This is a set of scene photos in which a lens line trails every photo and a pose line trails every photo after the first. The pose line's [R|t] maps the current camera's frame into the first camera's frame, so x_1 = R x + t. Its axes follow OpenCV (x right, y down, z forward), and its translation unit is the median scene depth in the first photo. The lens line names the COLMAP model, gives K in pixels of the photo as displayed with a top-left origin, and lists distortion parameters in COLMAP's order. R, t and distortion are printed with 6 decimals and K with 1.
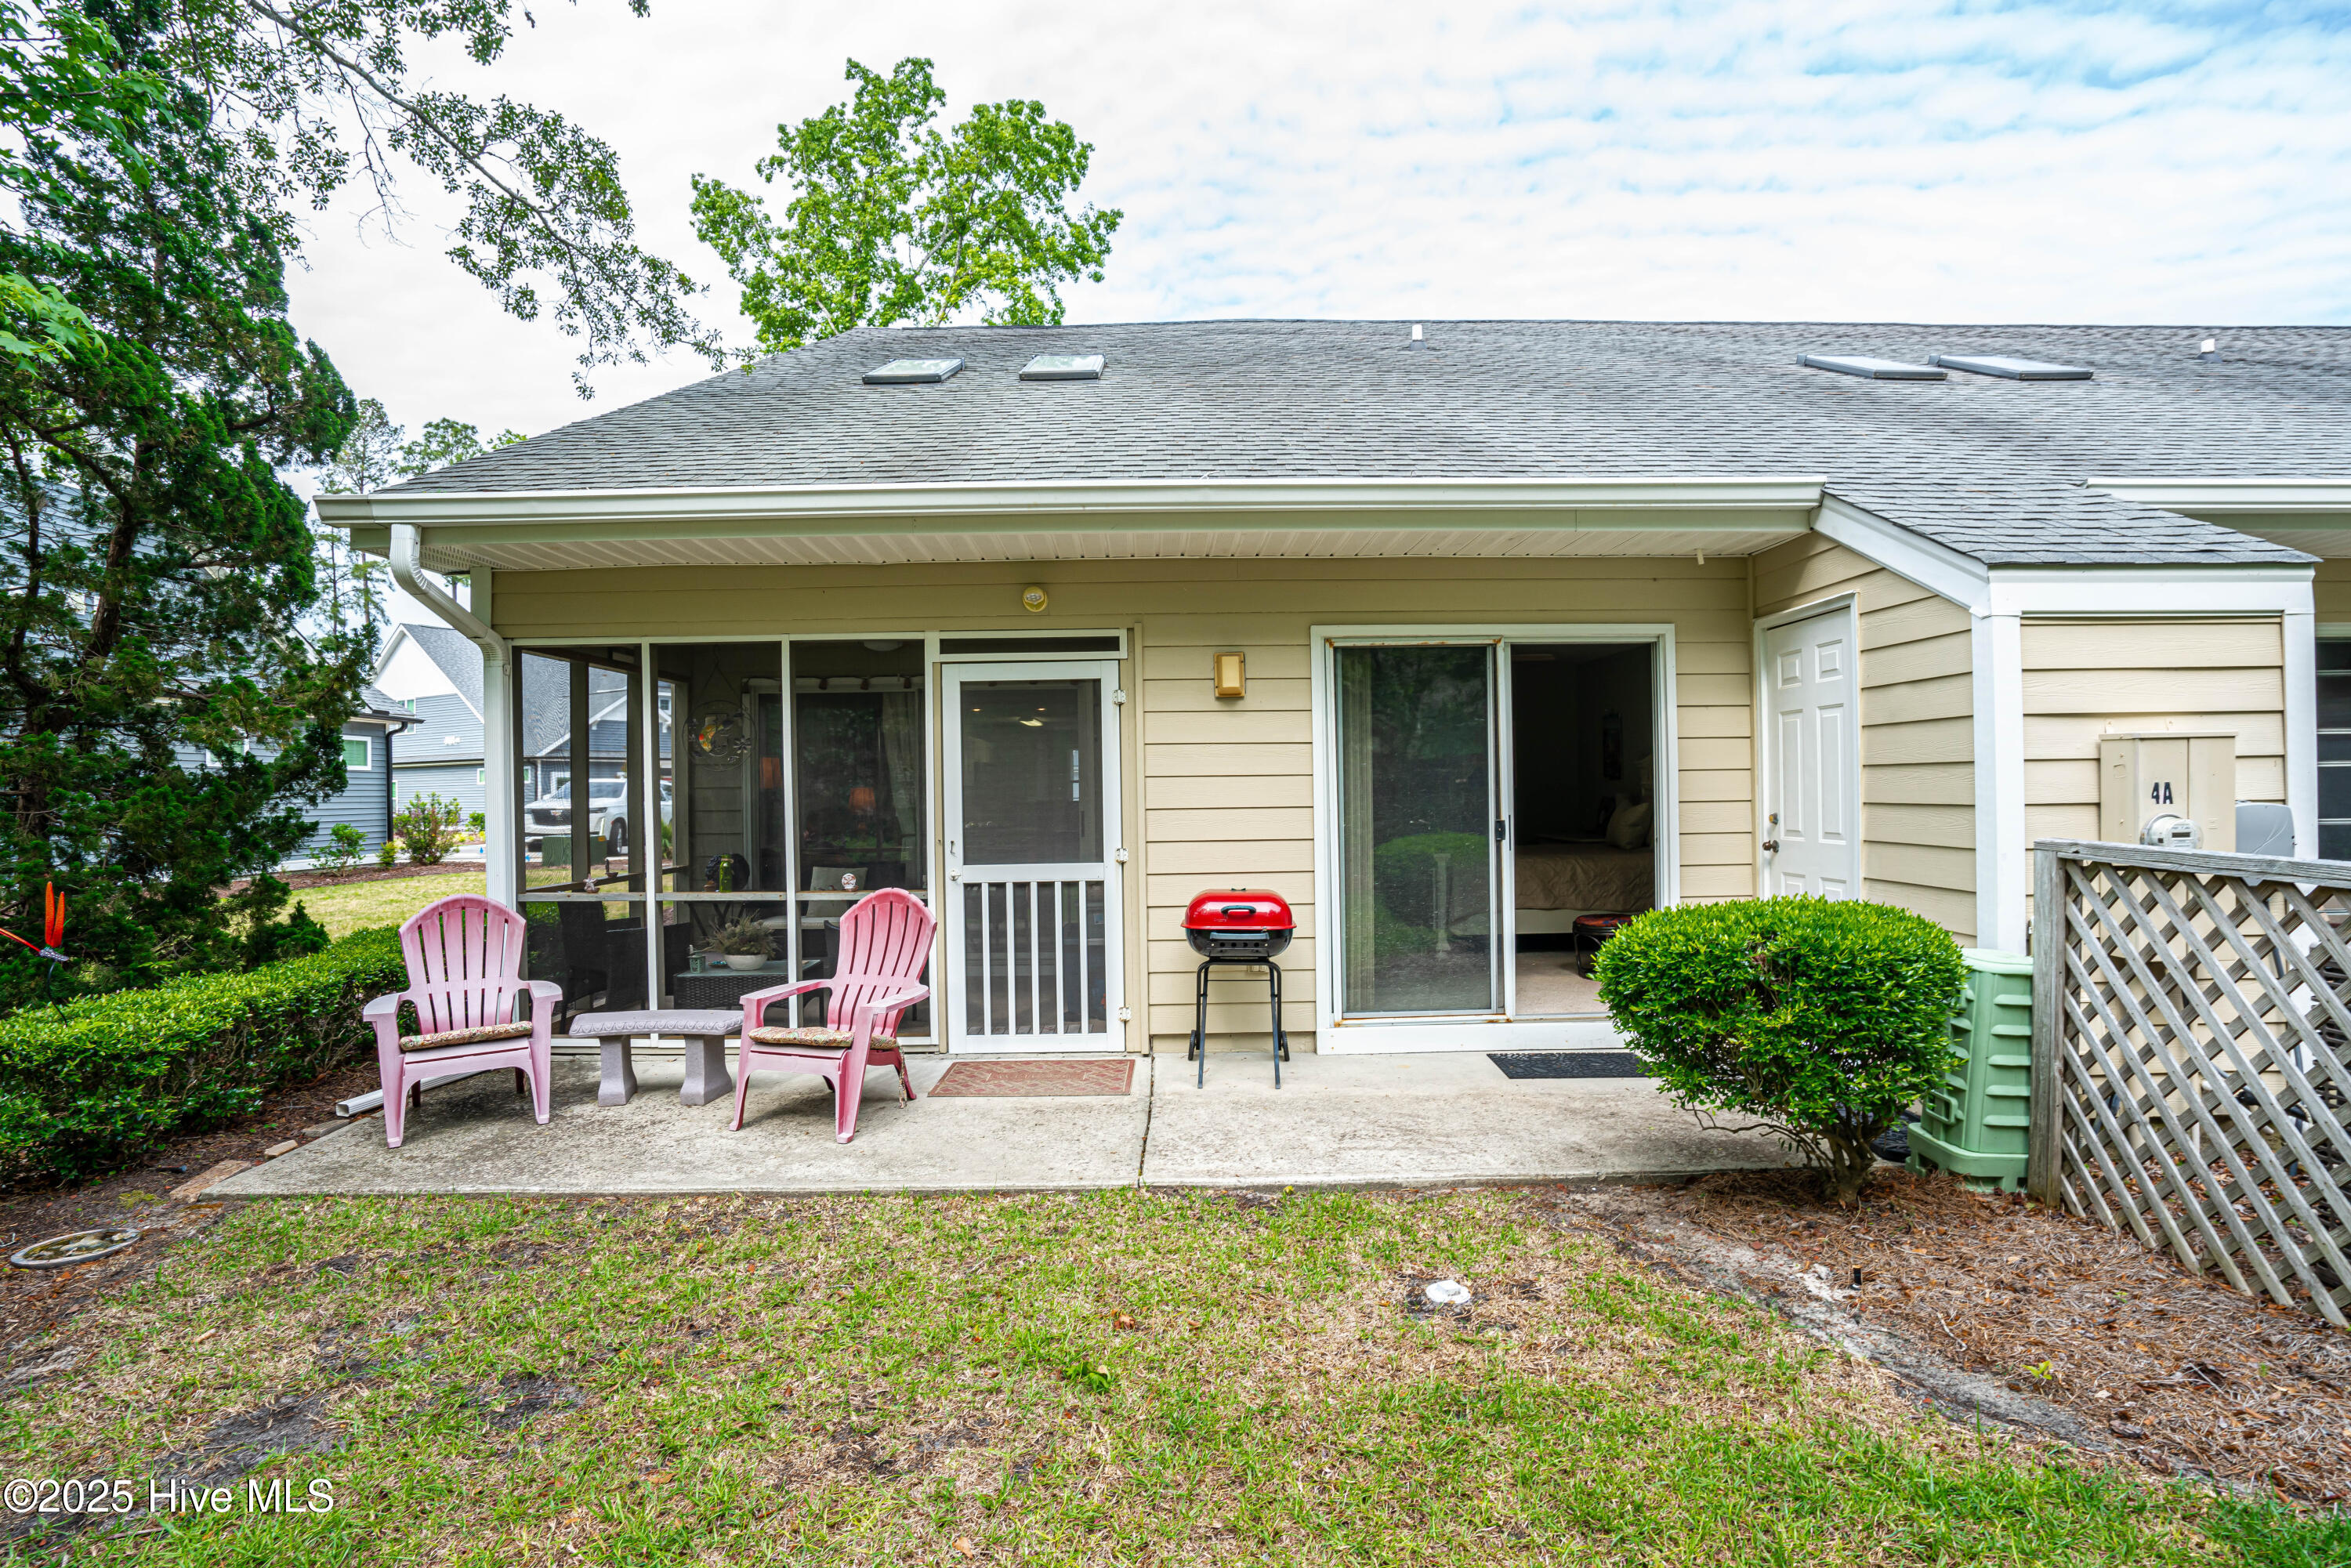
lens RADIAL K [[1157.3, 0, 1208.9], [0, 1157.3, 776.4], [0, 0, 1]] dist [-0.057737, 0.023863]
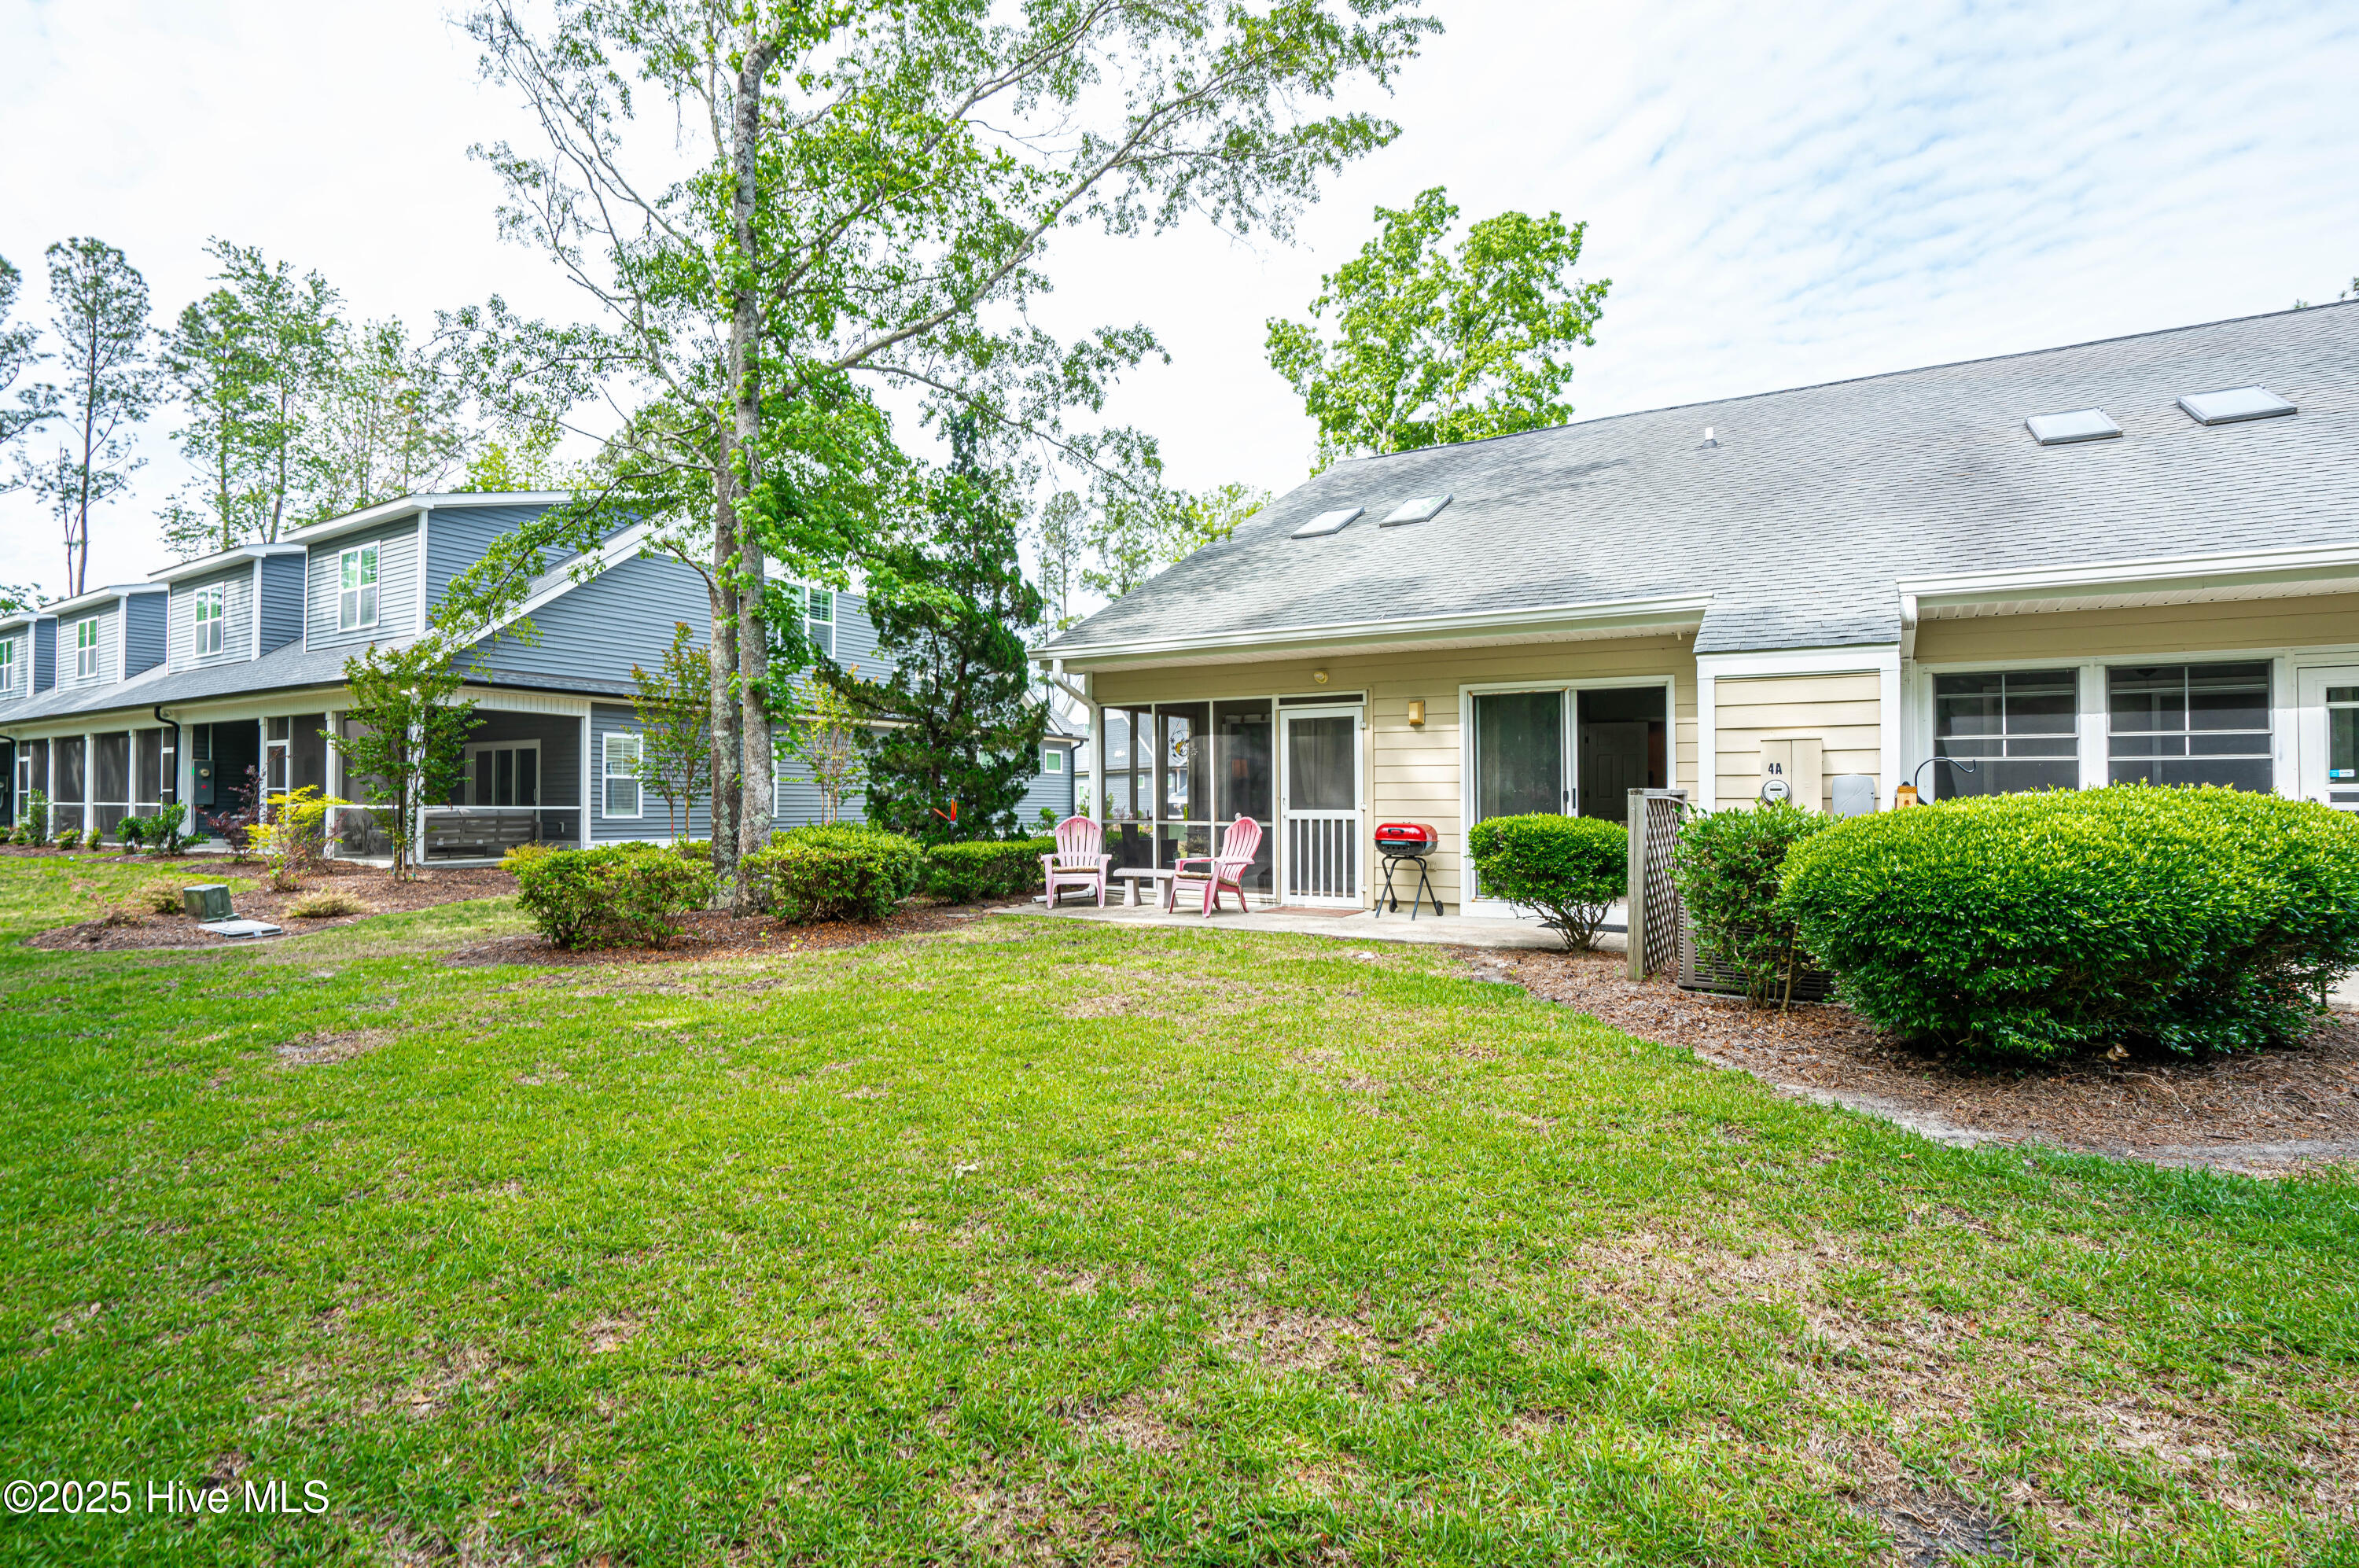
lens RADIAL K [[1177.9, 0, 1179.5], [0, 1177.9, 784.0], [0, 0, 1]] dist [-0.001512, 0.000079]
pose [[0.853175, 0.007130, -0.521576, 0.691474], [-0.009733, 0.999950, -0.002252, 0.037542], [0.521534, 0.006998, 0.853202, -0.847093]]
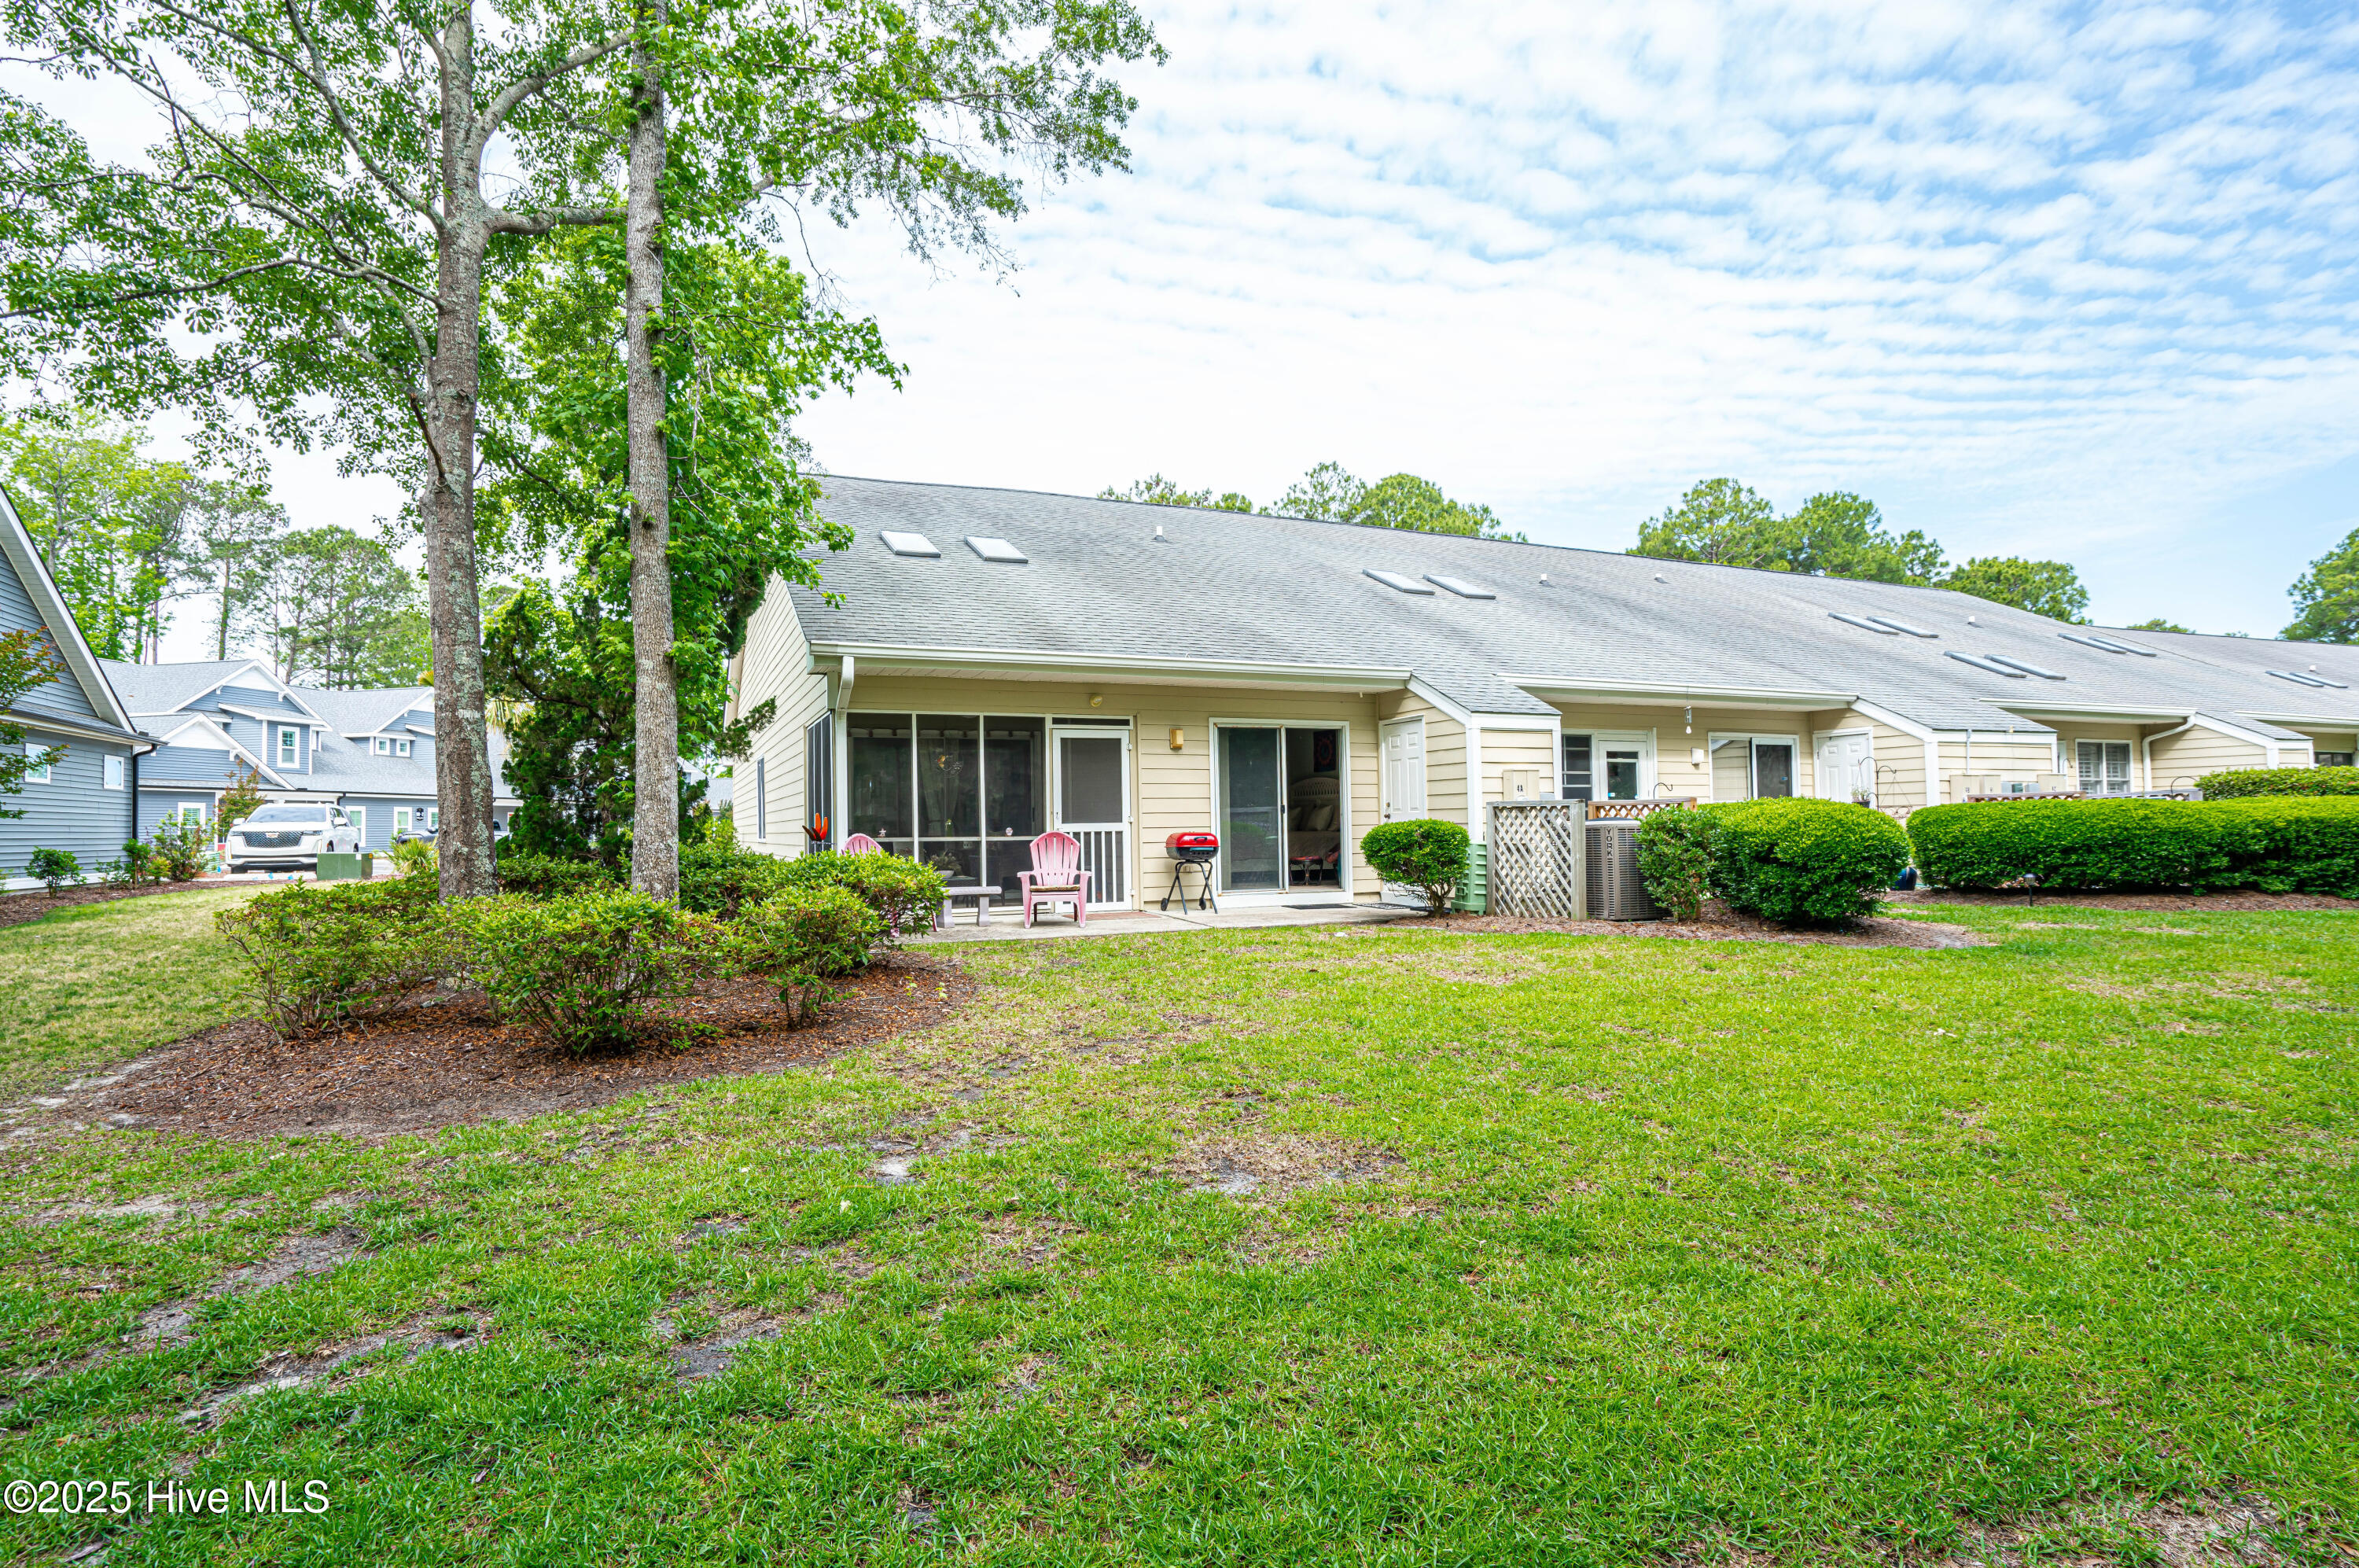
lens RADIAL K [[1091.1, 0, 1179.5], [0, 1091.1, 784.0], [0, 0, 1]] dist [-0.075316, 0.000007]
pose [[0.923861, 0.013110, 0.382503, -0.777534], [-0.000652, 0.999466, -0.032681, 0.068787], [-0.382727, 0.029944, 0.923376, -0.936482]]
